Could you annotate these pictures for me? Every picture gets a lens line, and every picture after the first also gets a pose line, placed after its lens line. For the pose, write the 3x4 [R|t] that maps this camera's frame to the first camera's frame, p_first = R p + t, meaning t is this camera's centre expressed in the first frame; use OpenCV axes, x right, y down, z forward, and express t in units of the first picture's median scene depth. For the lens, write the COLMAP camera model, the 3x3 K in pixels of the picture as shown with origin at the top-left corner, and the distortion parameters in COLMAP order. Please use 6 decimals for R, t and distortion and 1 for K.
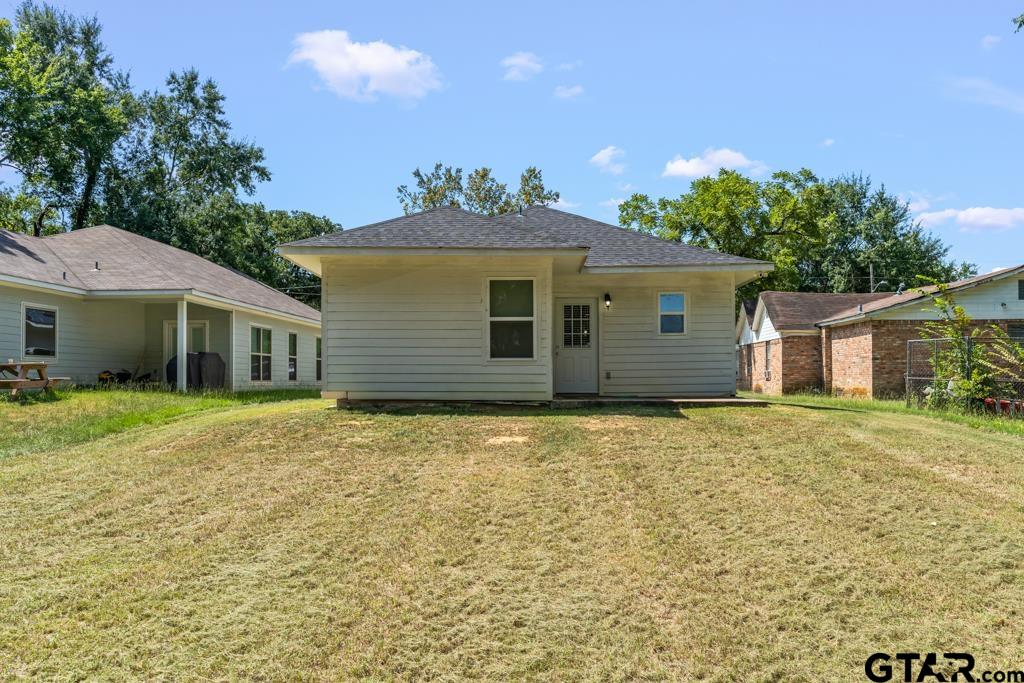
lens RADIAL K [[799.6, 0, 516.5], [0, 799.6, 343.6], [0, 0, 1]] dist [-0.009129, -0.000867]
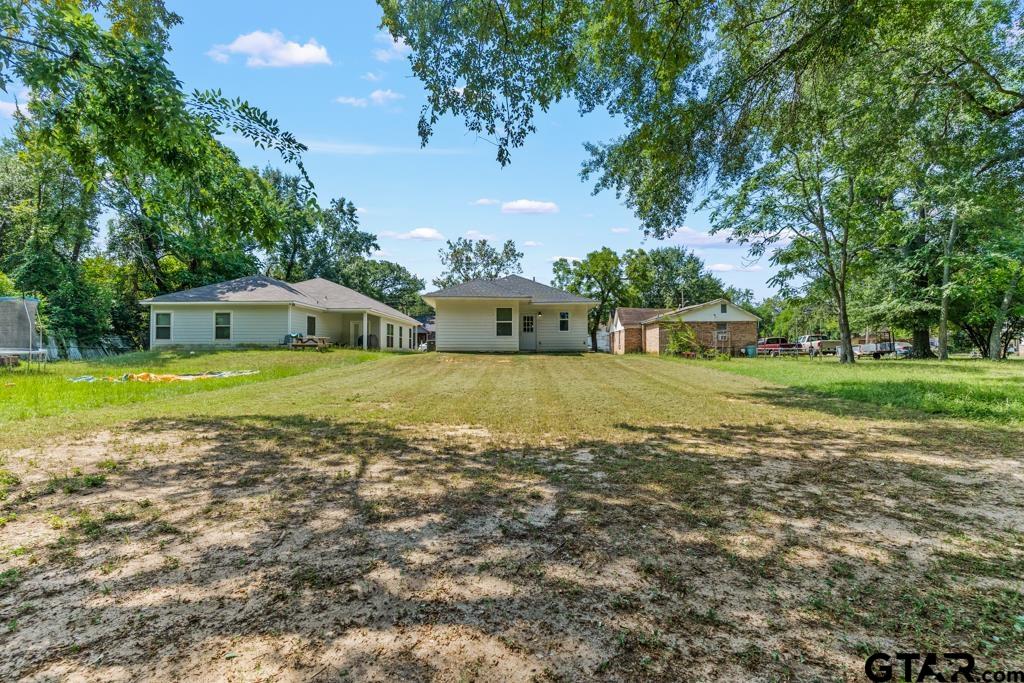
lens RADIAL K [[485.6, 0, 508.9], [0, 485.6, 336.0], [0, 0, 1]] dist [-0.002228, 0.002477]
pose [[0.999771, 0.002601, 0.021222, -0.010551], [-0.002736, 0.999976, 0.006336, 0.003396], [-0.021205, -0.006393, 0.999755, -0.285205]]
